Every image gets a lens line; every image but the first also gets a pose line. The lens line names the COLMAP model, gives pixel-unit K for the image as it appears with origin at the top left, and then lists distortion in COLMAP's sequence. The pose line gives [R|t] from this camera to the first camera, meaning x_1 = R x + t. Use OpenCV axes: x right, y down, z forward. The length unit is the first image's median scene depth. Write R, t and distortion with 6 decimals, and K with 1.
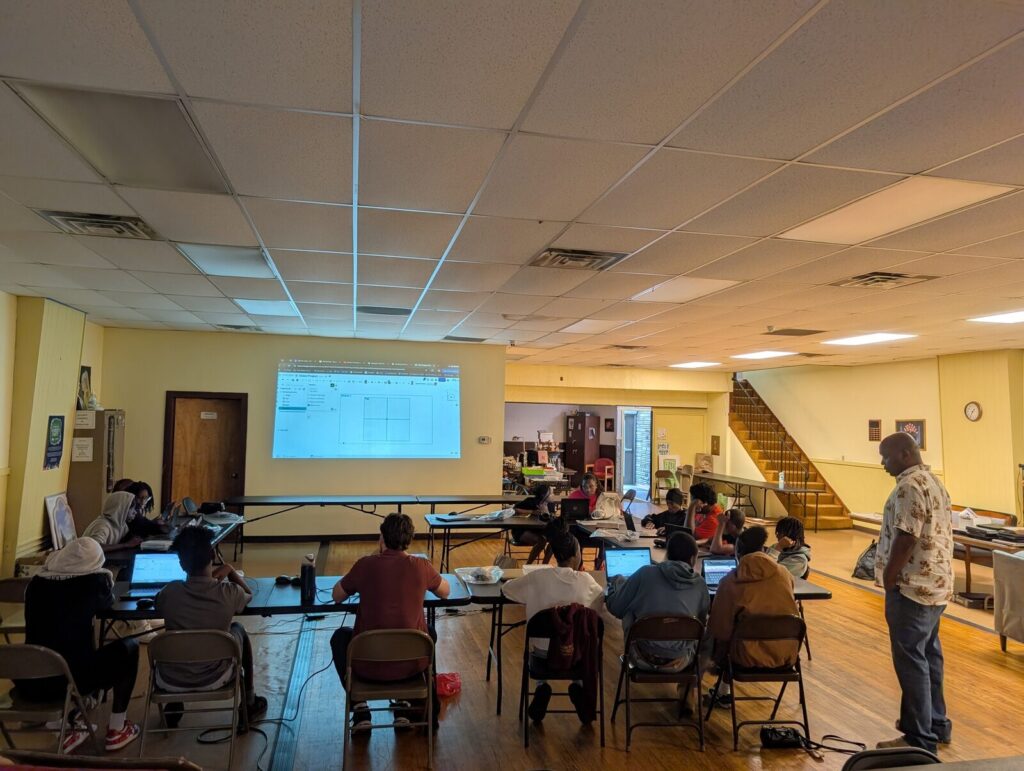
lens RADIAL K [[743.6, 0, 511.2], [0, 743.6, 383.6], [0, 0, 1]] dist [-0.000259, 0.002271]
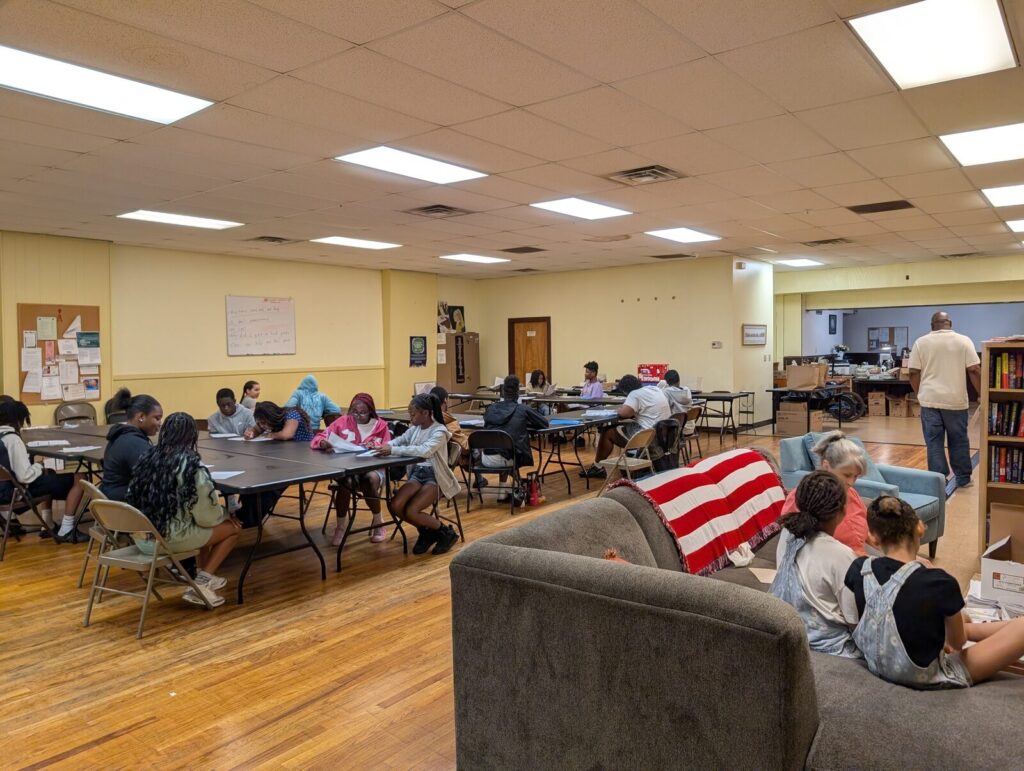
lens RADIAL K [[743.6, 0, 512.4], [0, 743.6, 384.5], [0, 0, 1]] dist [-0.000259, 0.002271]
pose [[0.642548, -0.000522, -0.766245, 0.811942], [0.071891, 0.995630, 0.059607, 0.062849], [0.762865, -0.093386, 0.639778, 0.041389]]
